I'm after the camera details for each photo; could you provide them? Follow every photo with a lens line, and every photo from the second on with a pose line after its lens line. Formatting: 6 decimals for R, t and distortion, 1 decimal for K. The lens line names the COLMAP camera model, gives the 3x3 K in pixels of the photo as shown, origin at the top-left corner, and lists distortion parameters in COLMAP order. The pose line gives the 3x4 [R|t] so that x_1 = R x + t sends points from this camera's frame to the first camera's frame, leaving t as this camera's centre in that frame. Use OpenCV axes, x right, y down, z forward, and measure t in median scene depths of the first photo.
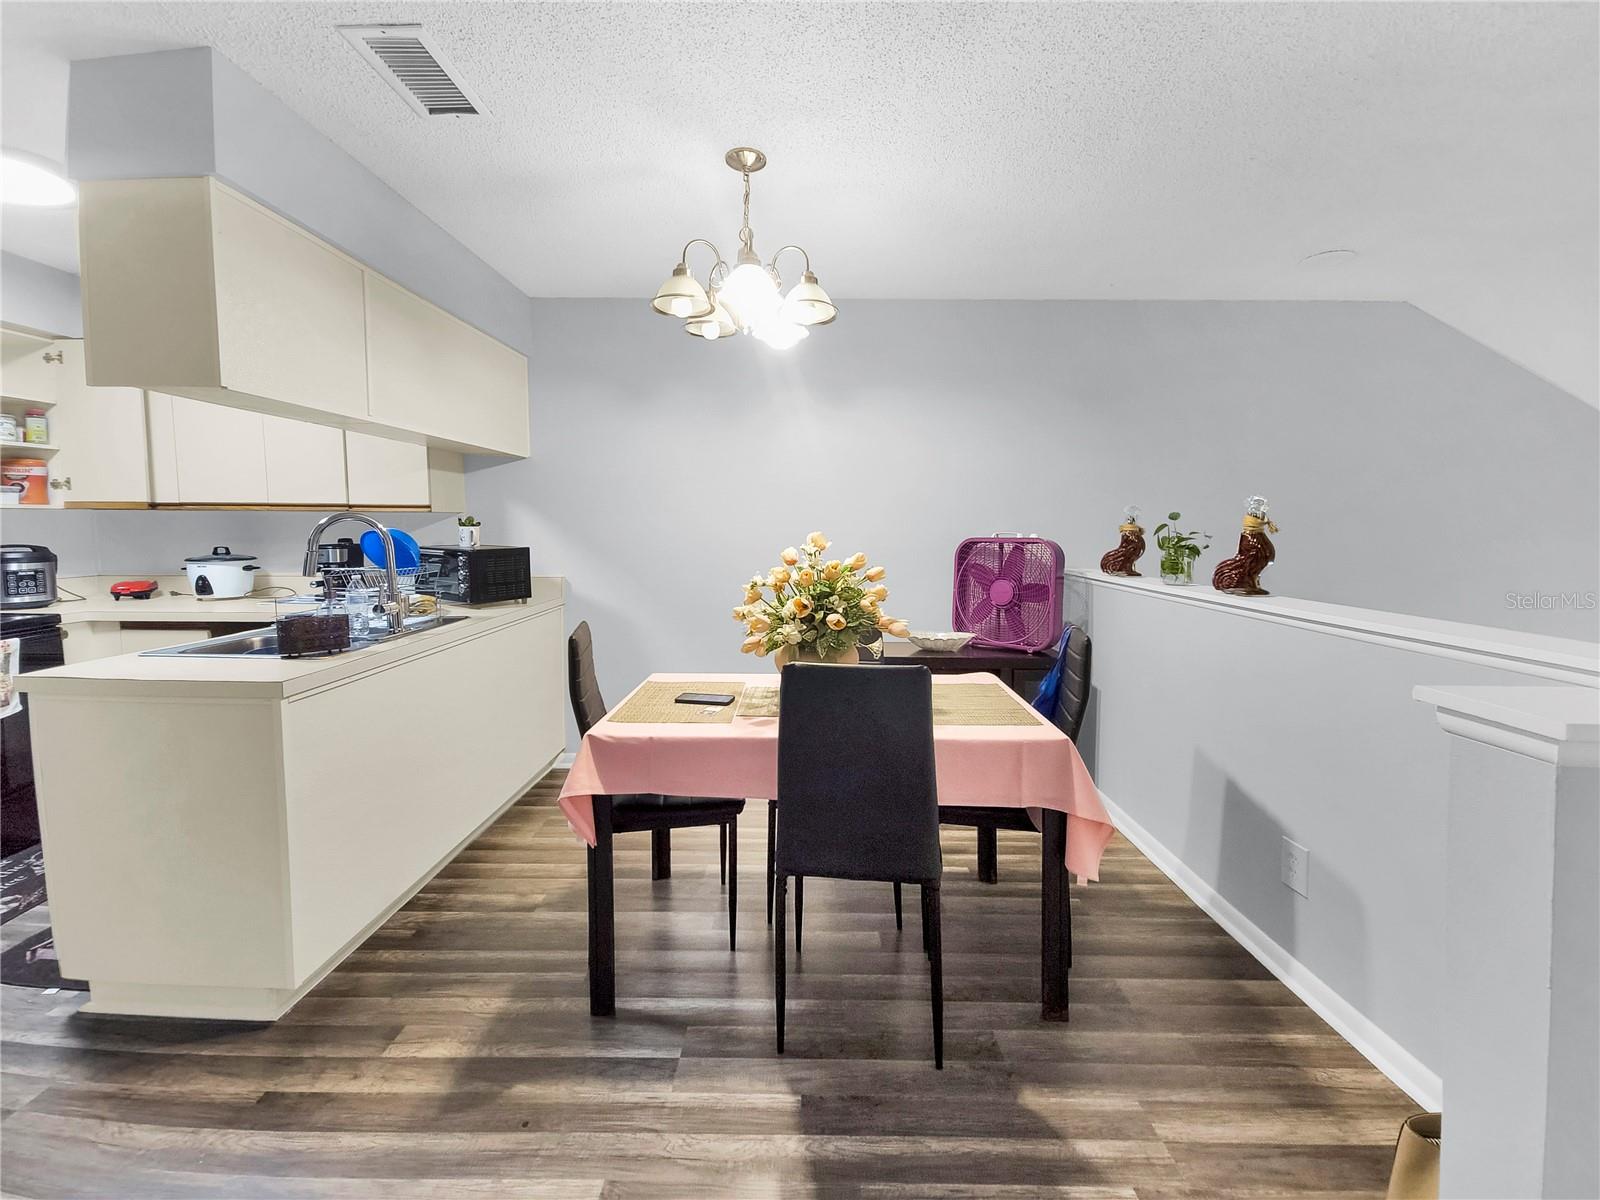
lens RADIAL K [[701.7, 0, 795.8], [0, 701.7, 557.0], [0, 0, 1]] dist [-0.013800, -0.001235]
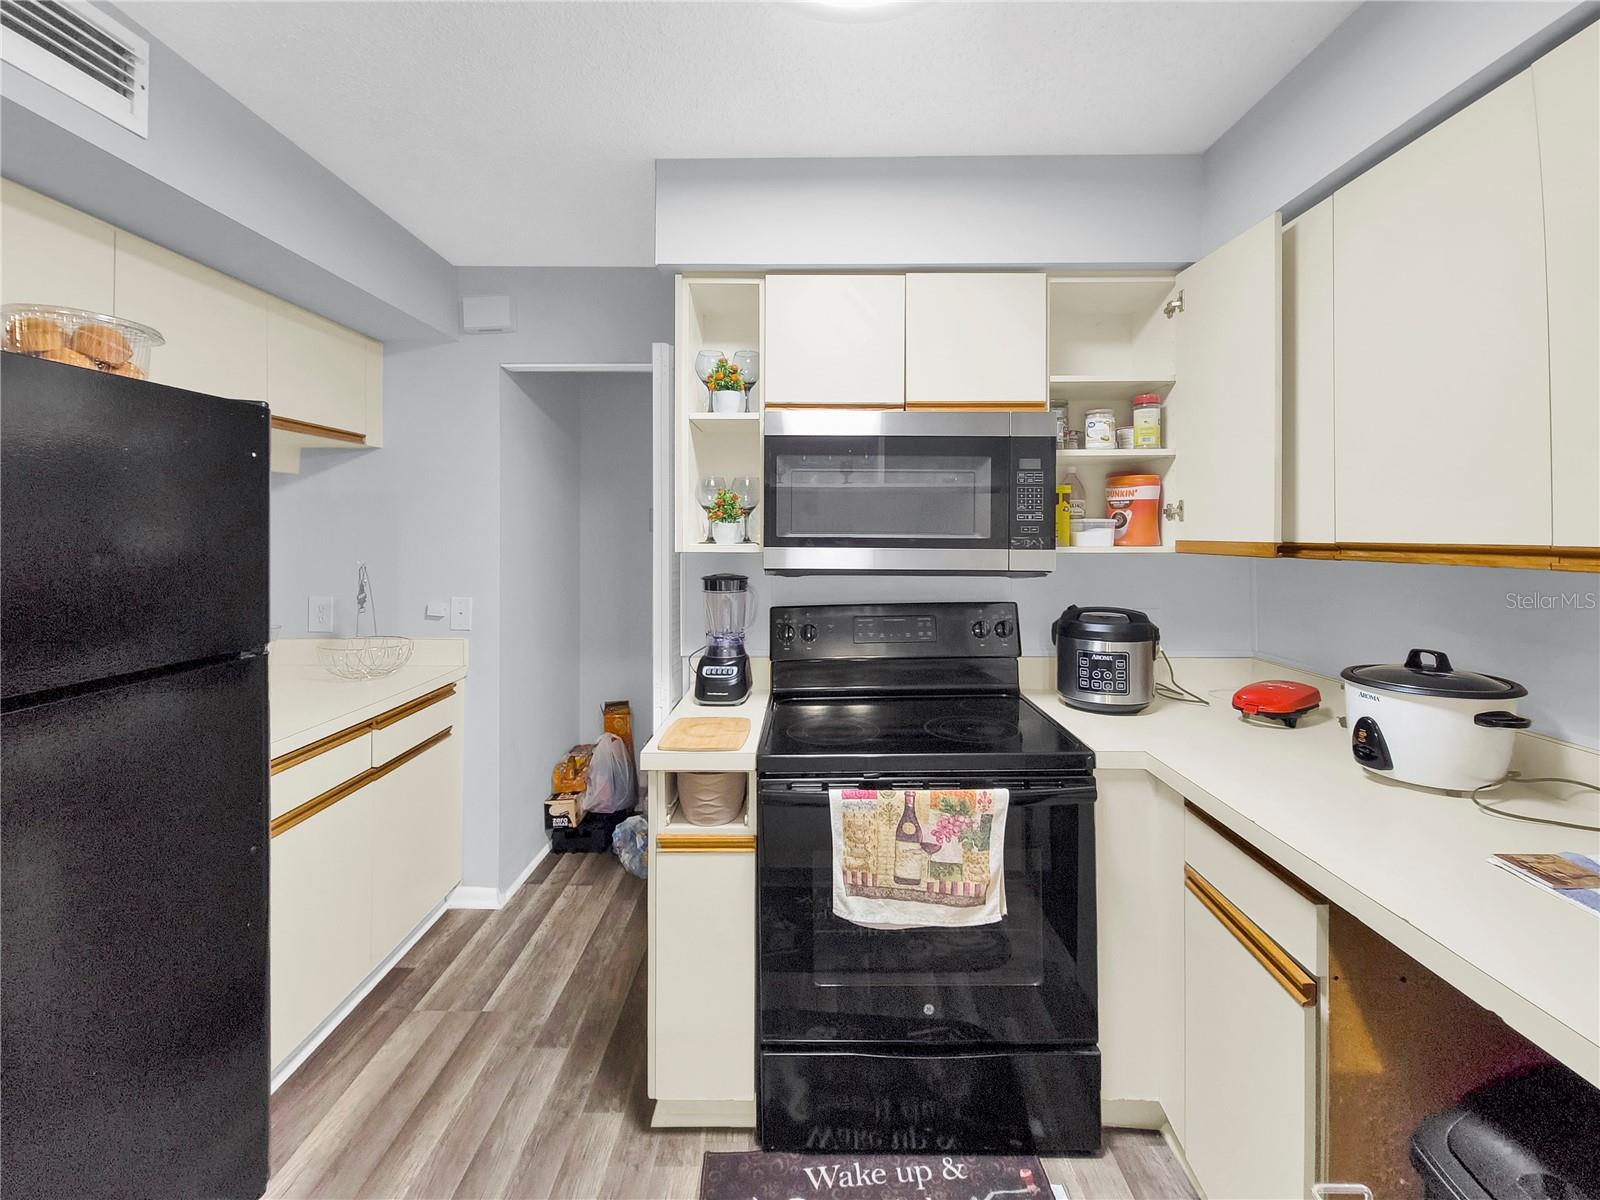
lens RADIAL K [[701.7, 0, 802.8], [0, 701.7, 545.4], [0, 0, 1]] dist [-0.013800, -0.001235]
pose [[0.024649, 0.006337, -0.999676, -0.461412], [-0.050884, 0.998692, 0.005076, -0.063071], [0.998400, 0.050742, 0.024940, 0.663630]]
